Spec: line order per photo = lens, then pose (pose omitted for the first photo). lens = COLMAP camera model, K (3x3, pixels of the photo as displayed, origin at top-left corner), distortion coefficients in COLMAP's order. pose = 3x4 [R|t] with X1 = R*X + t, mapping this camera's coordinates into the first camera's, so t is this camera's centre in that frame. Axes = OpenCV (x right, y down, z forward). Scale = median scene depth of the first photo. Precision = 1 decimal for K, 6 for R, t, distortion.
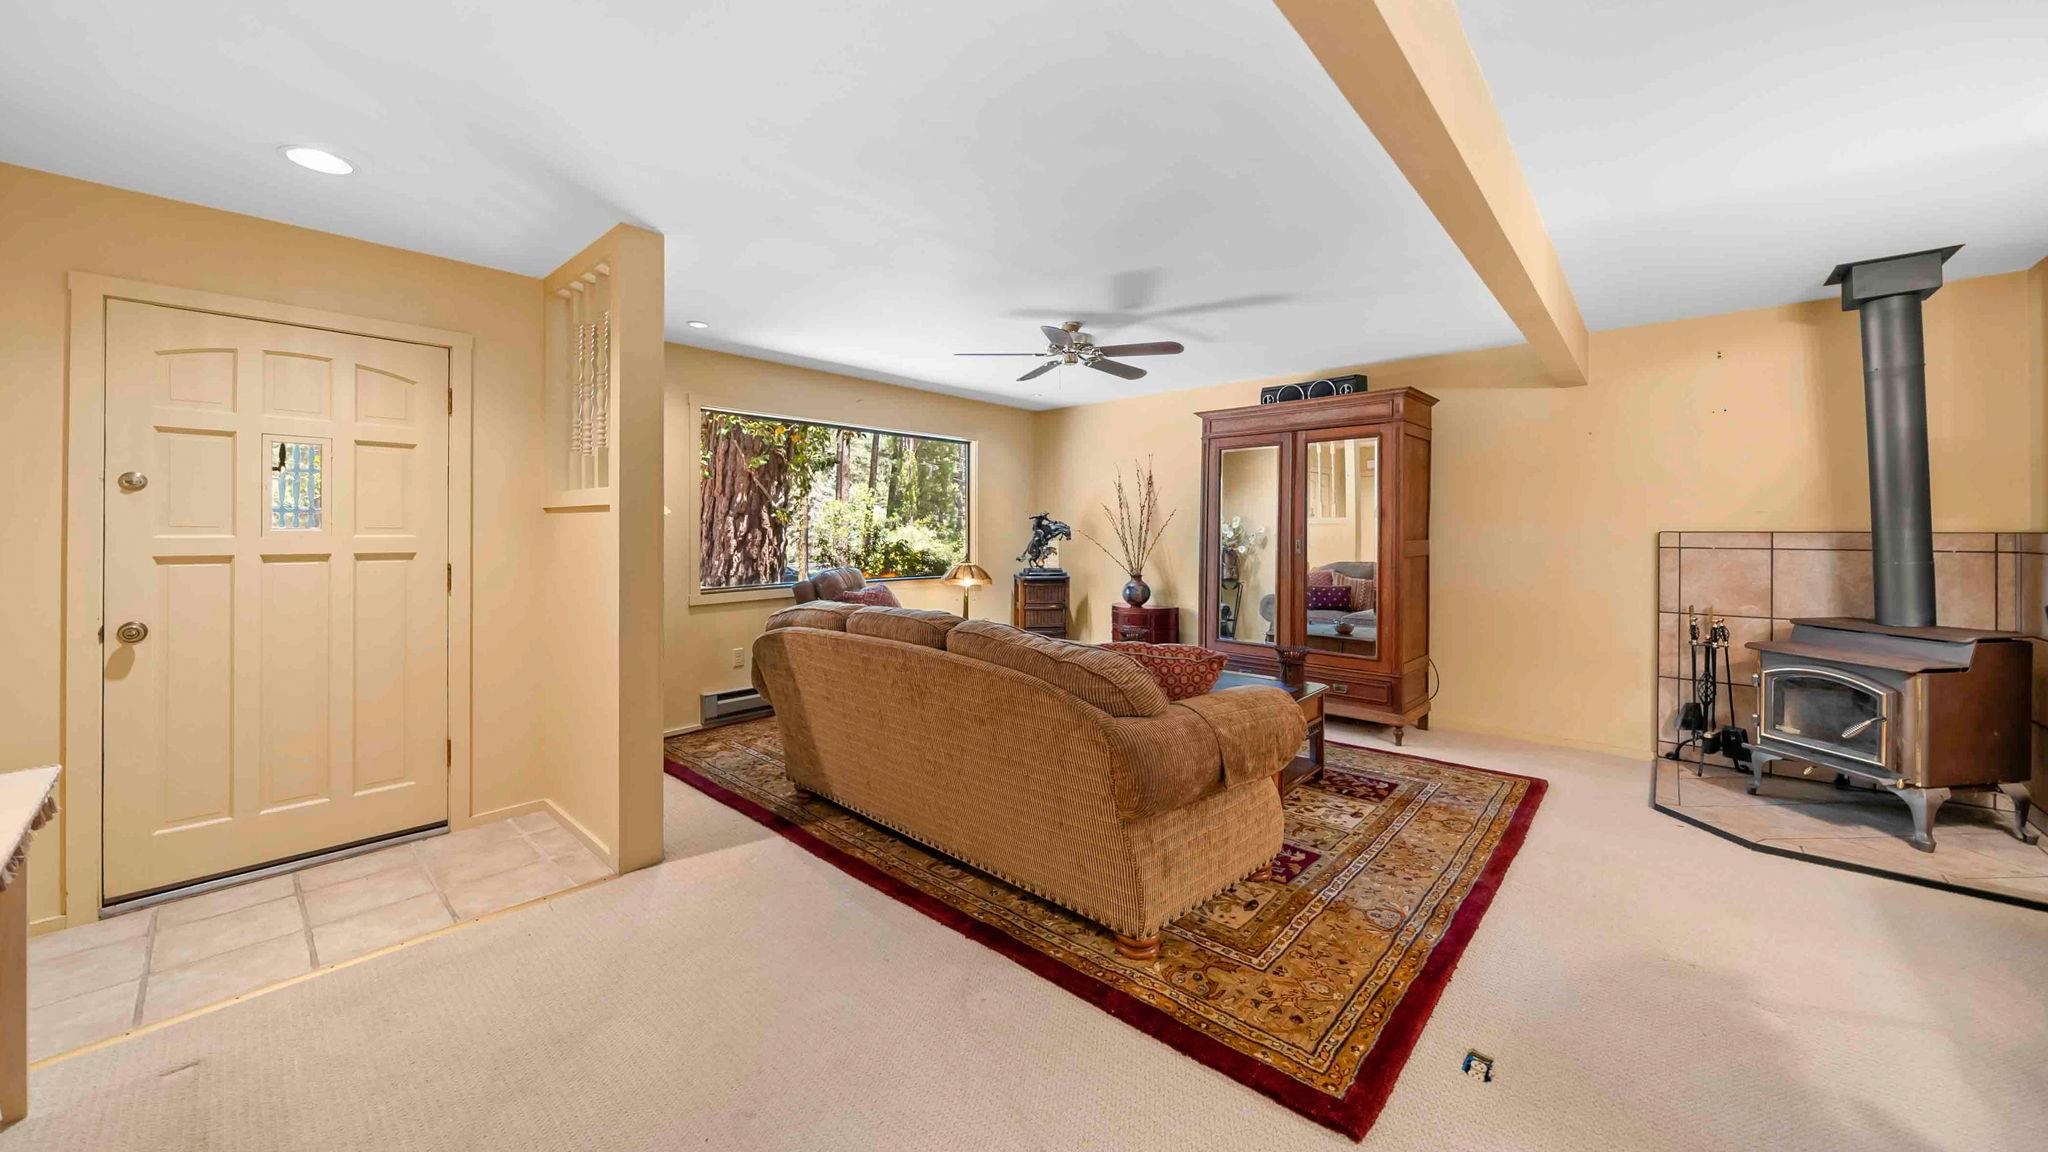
lens RADIAL K [[727.7, 0, 1033.8], [0, 727.7, 531.4], [0, 0, 1]] dist [-0.003216, -0.000138]
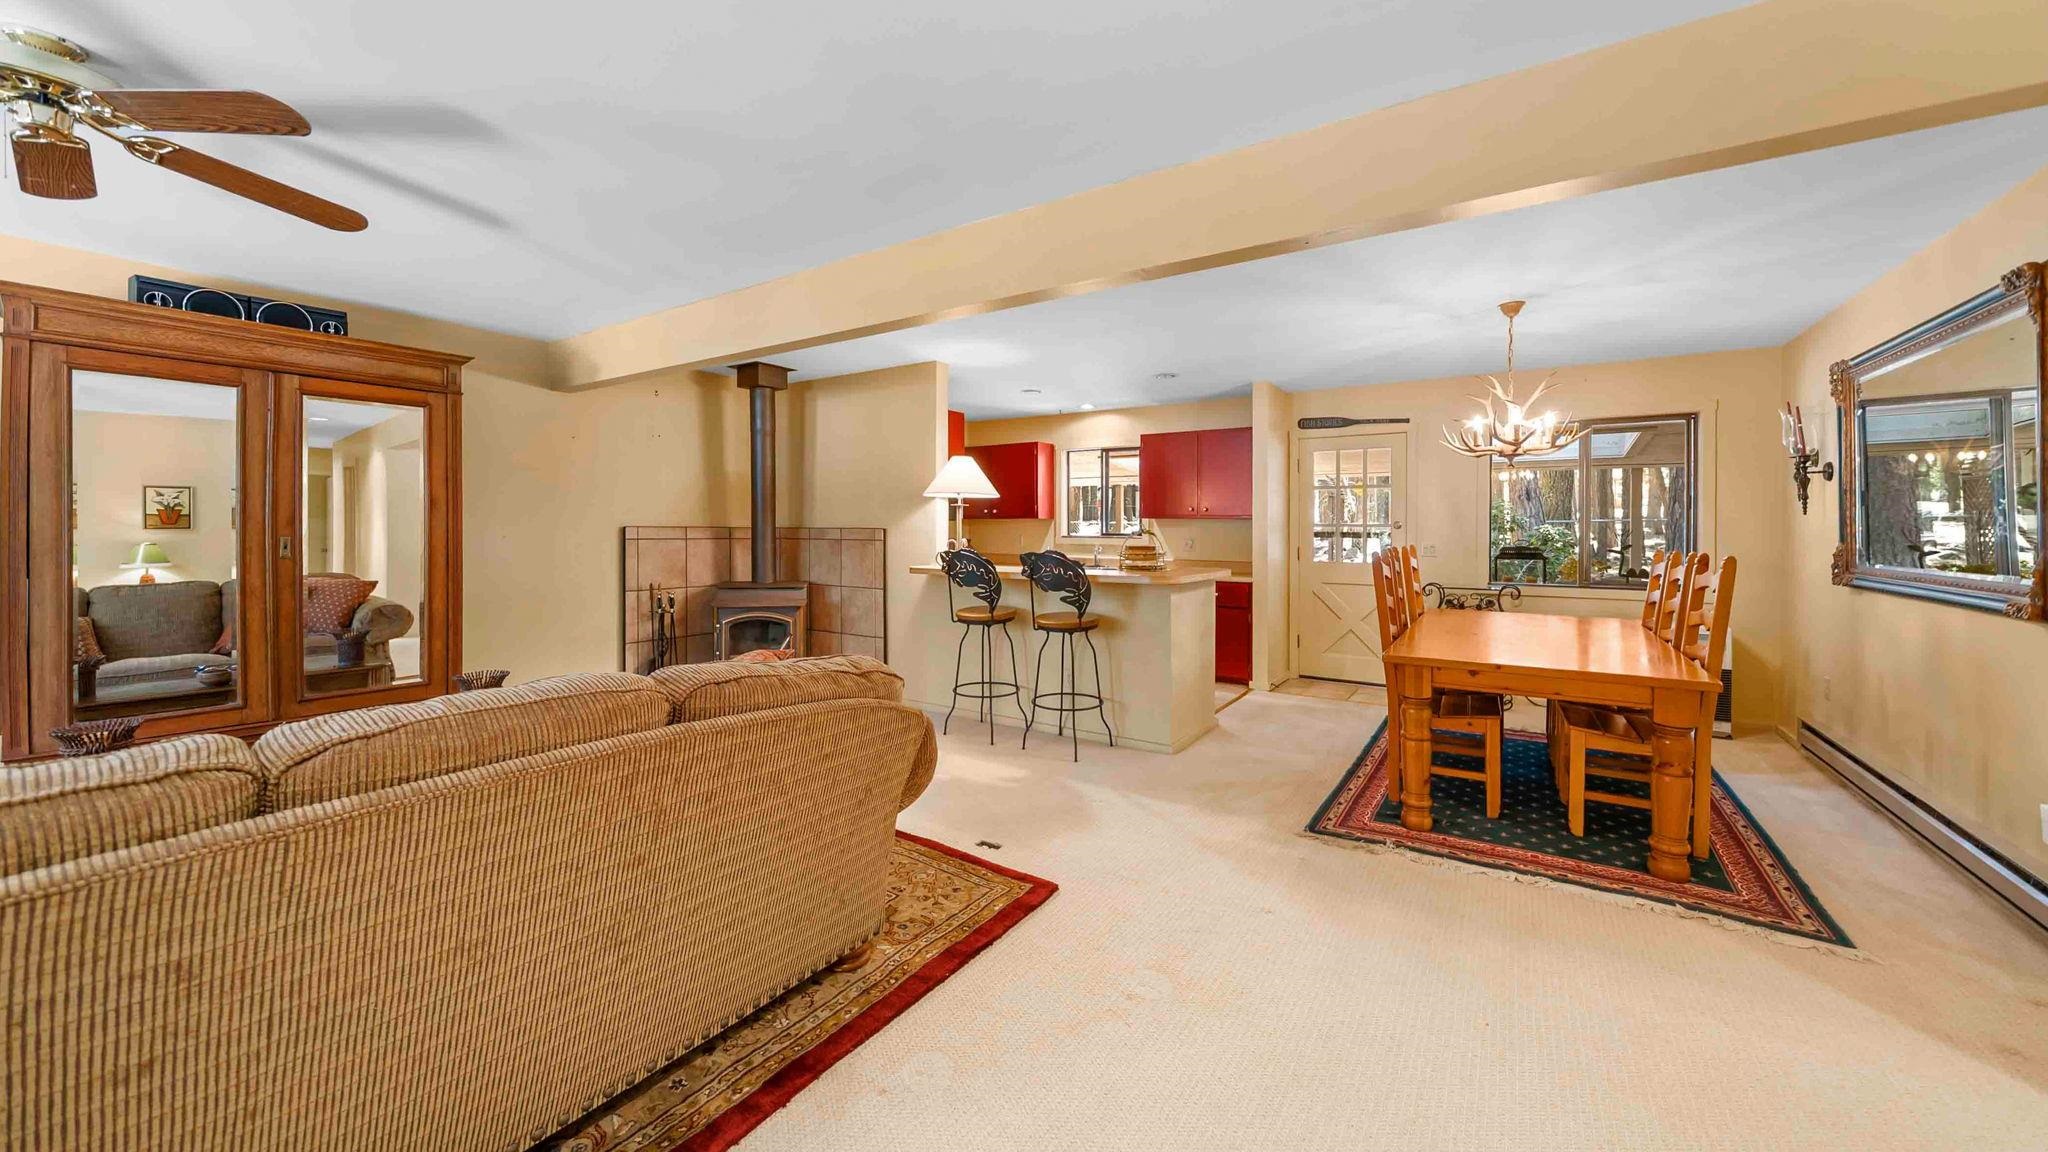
lens RADIAL K [[727.7, 0, 1033.8], [0, 727.7, 531.4], [0, 0, 1]] dist [-0.003216, -0.000138]
pose [[-0.133561, -0.003921, 0.991033, -0.540367], [-0.005130, 0.999982, 0.003265, 0.002353], [-0.991027, -0.004648, -0.133579, 0.570892]]
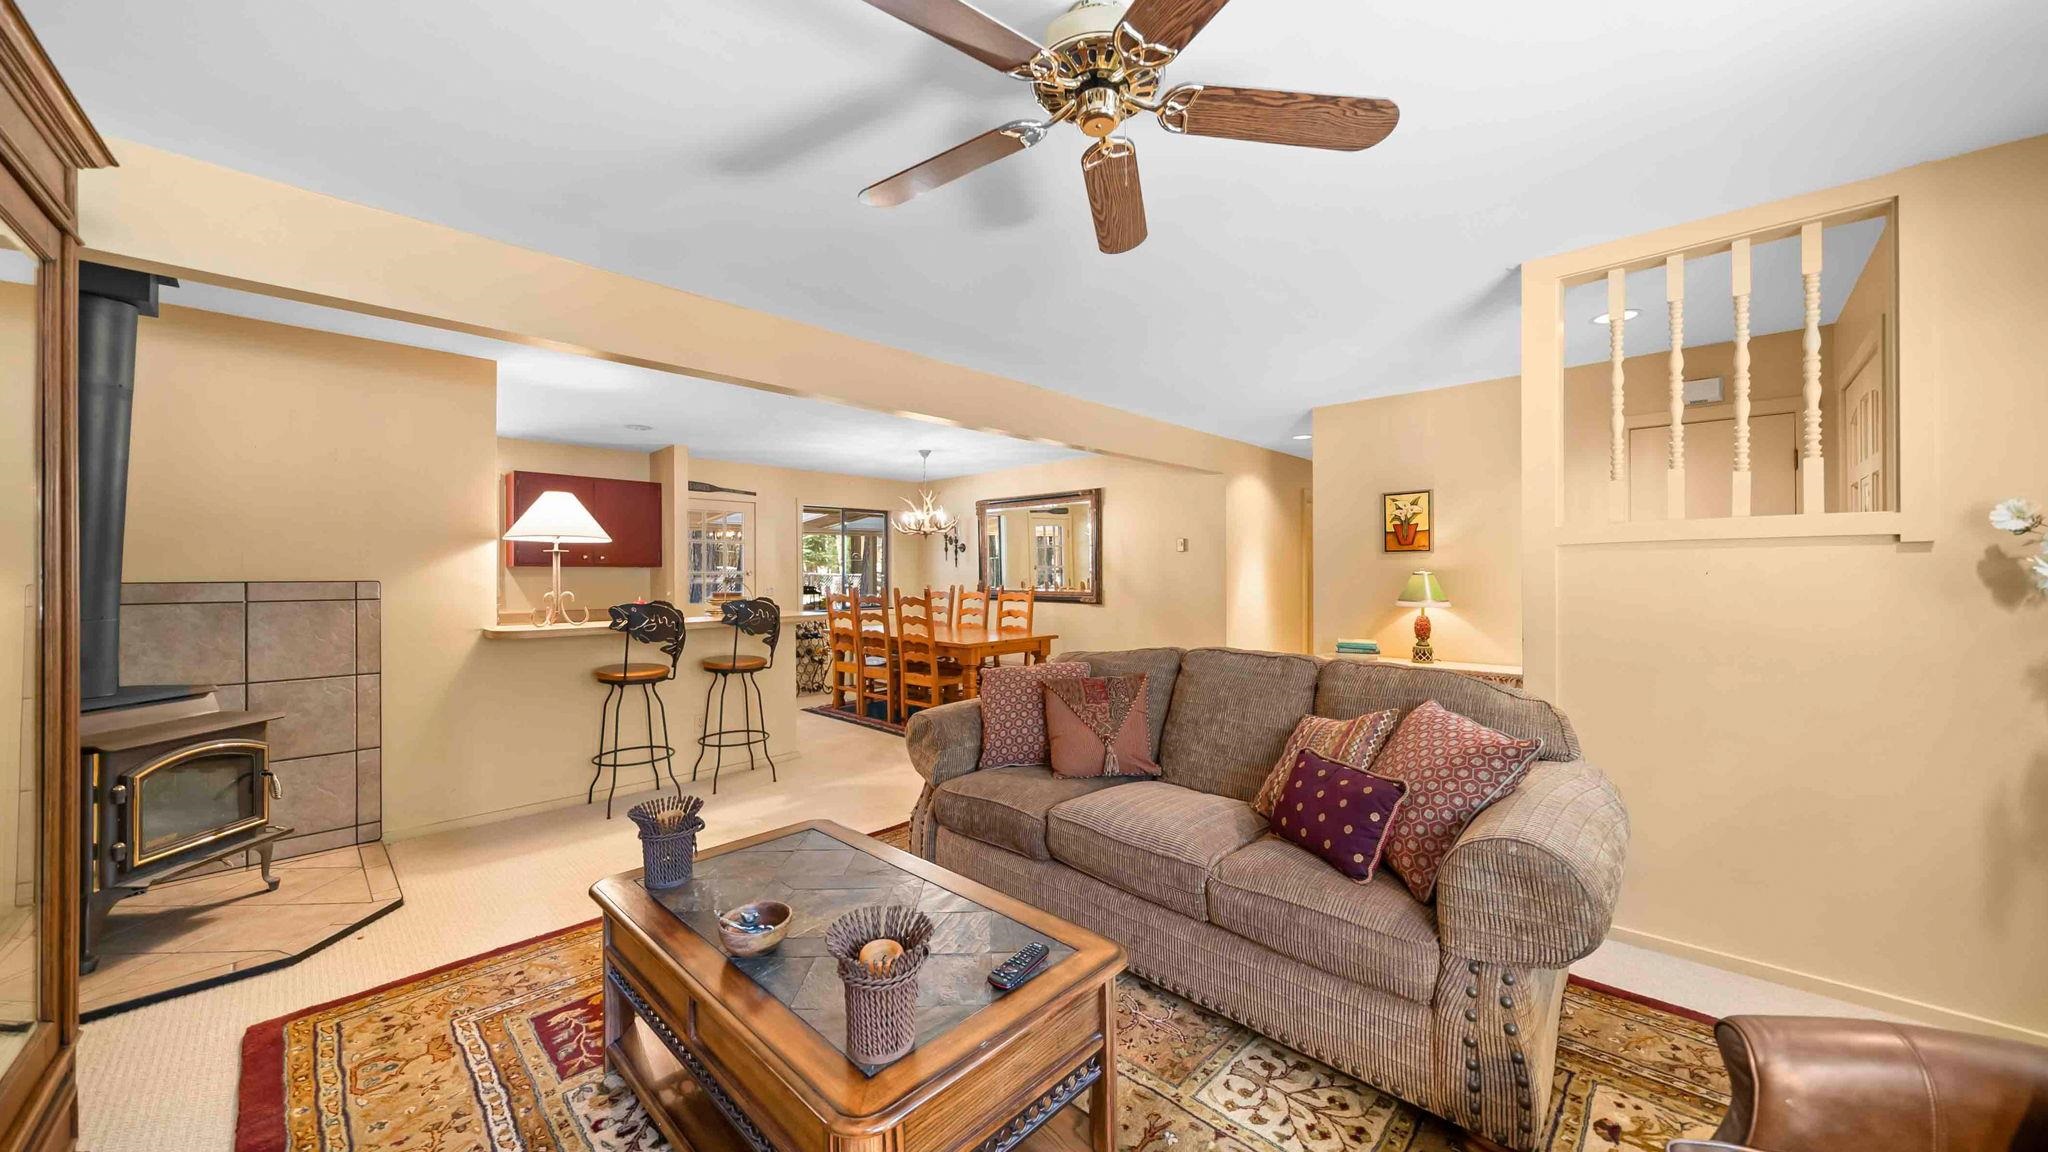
lens RADIAL K [[727.7, 0, 1033.8], [0, 727.7, 531.4], [0, 0, 1]] dist [-0.003216, -0.000138]
pose [[-0.999448, 0.011976, 0.030975, 0.088333], [0.010148, 0.998234, -0.058526, 0.001165], [-0.031621, -0.058180, -0.997805, 1.682995]]
